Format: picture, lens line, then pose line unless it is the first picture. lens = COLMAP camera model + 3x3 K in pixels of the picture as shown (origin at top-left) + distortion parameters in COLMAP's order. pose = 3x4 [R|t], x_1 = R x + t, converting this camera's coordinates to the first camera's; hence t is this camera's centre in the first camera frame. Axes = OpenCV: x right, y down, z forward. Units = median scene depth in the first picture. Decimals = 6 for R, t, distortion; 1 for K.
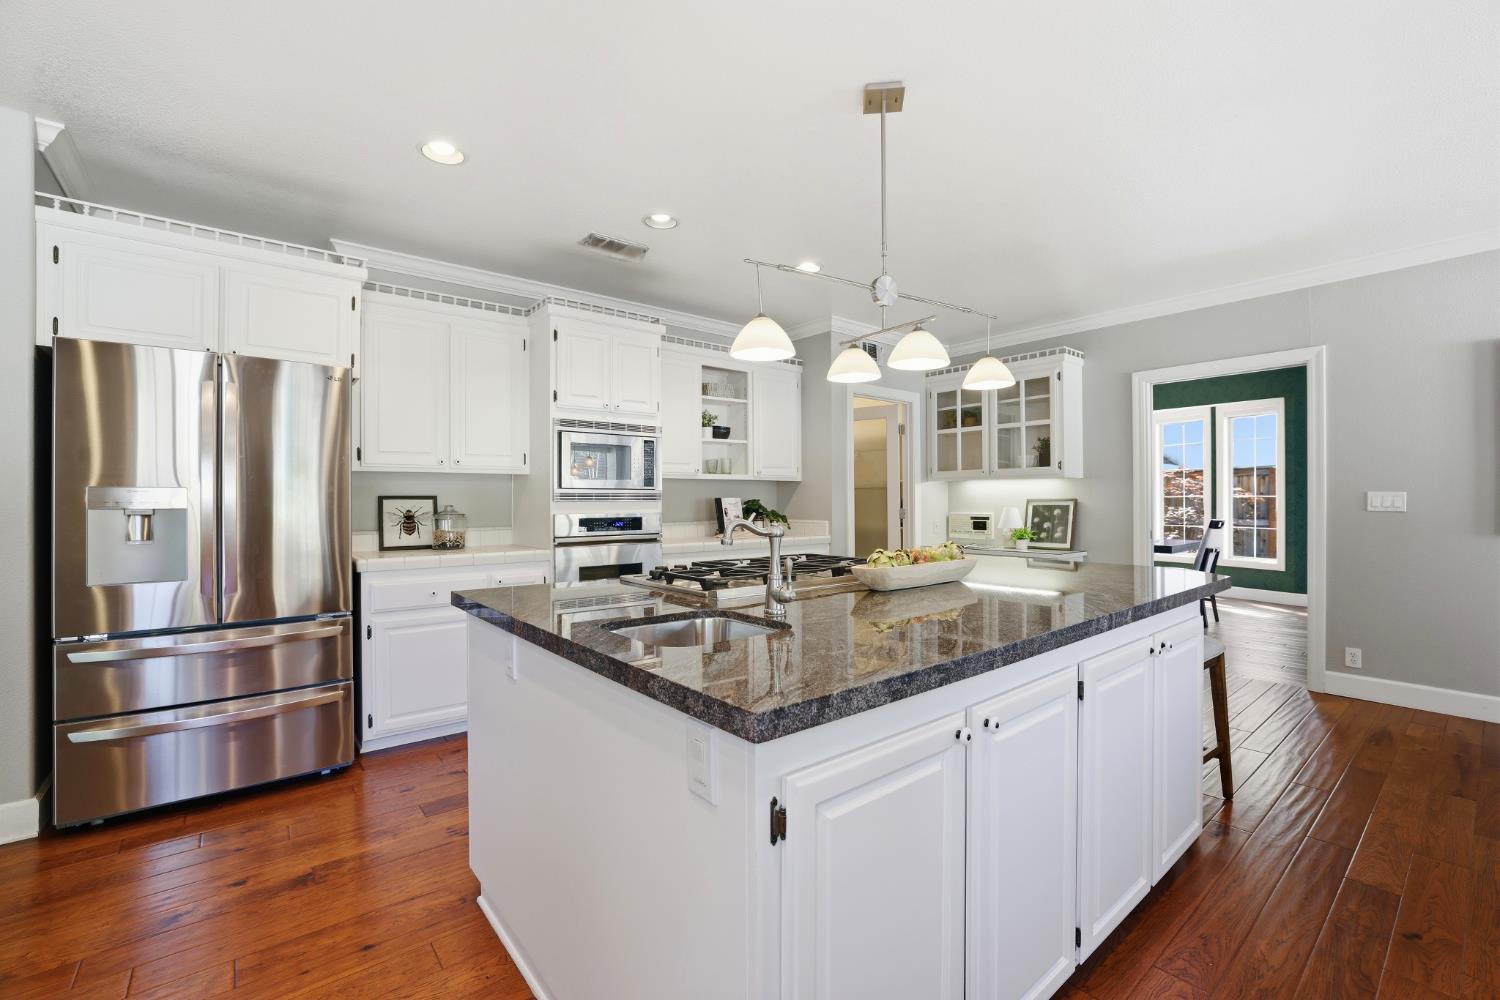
lens RADIAL K [[642.2, 0, 750.1], [0, 642.2, 503.7], [0, 0, 1]] dist [-0.016875, 0.010909]
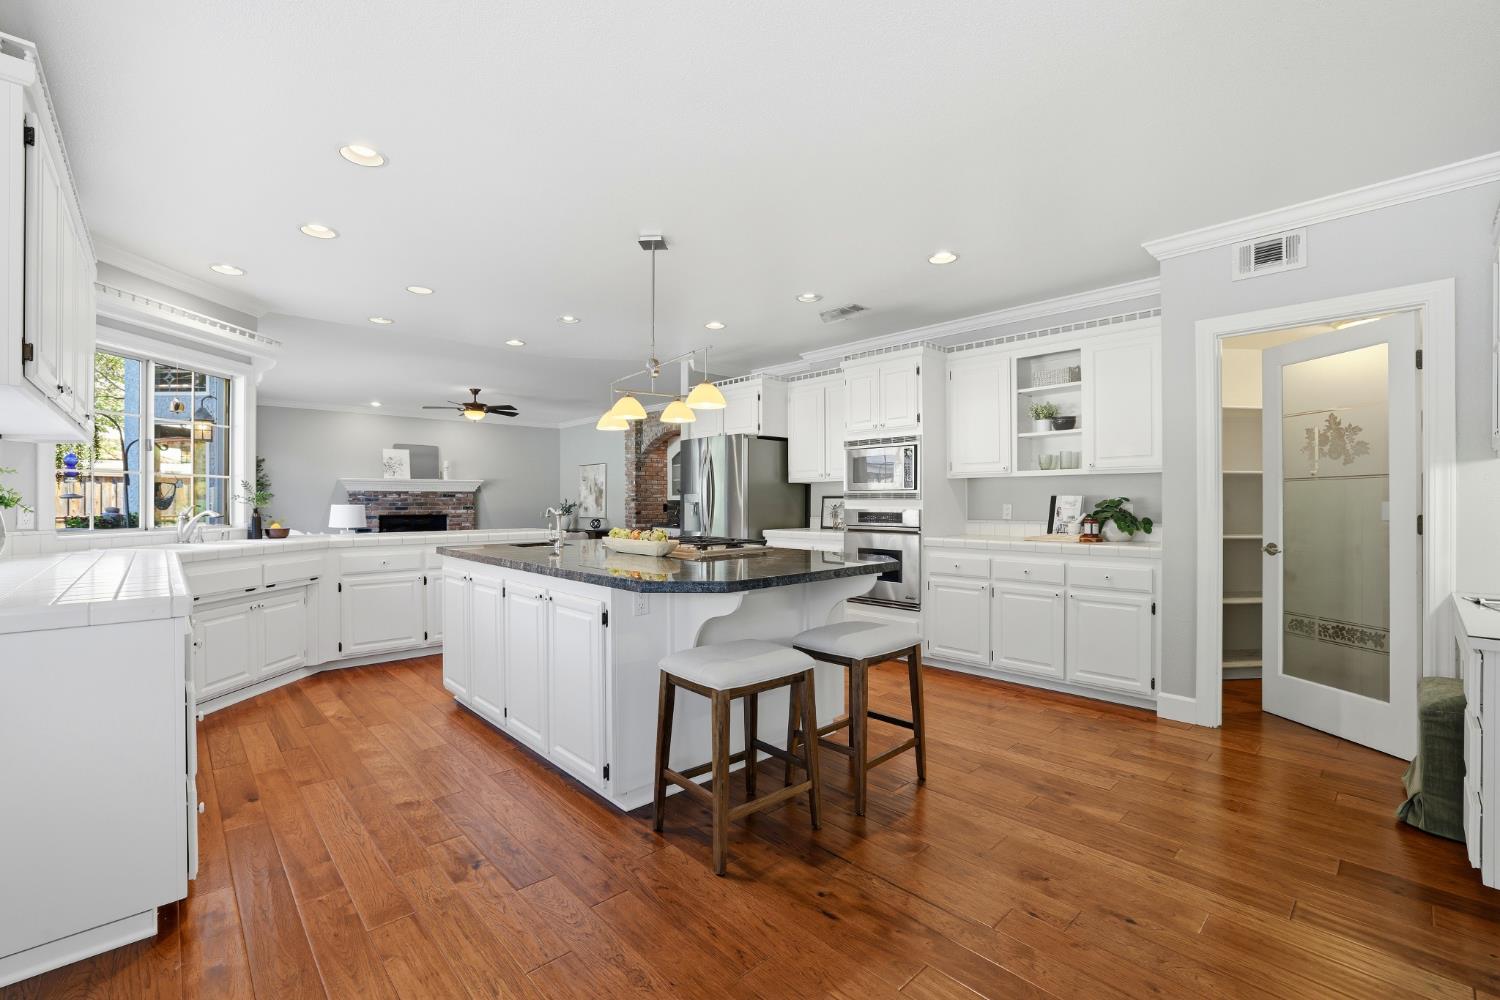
lens RADIAL K [[637.2, 0, 748.4], [0, 637.2, 494.7], [0, 0, 1]] dist [-0.000492, 0.001133]
pose [[0.089972, -0.003311, -0.995939, 0.998487], [-0.003556, 0.999987, -0.003646, -0.007663], [0.995938, 0.003869, 0.089959, 0.609416]]
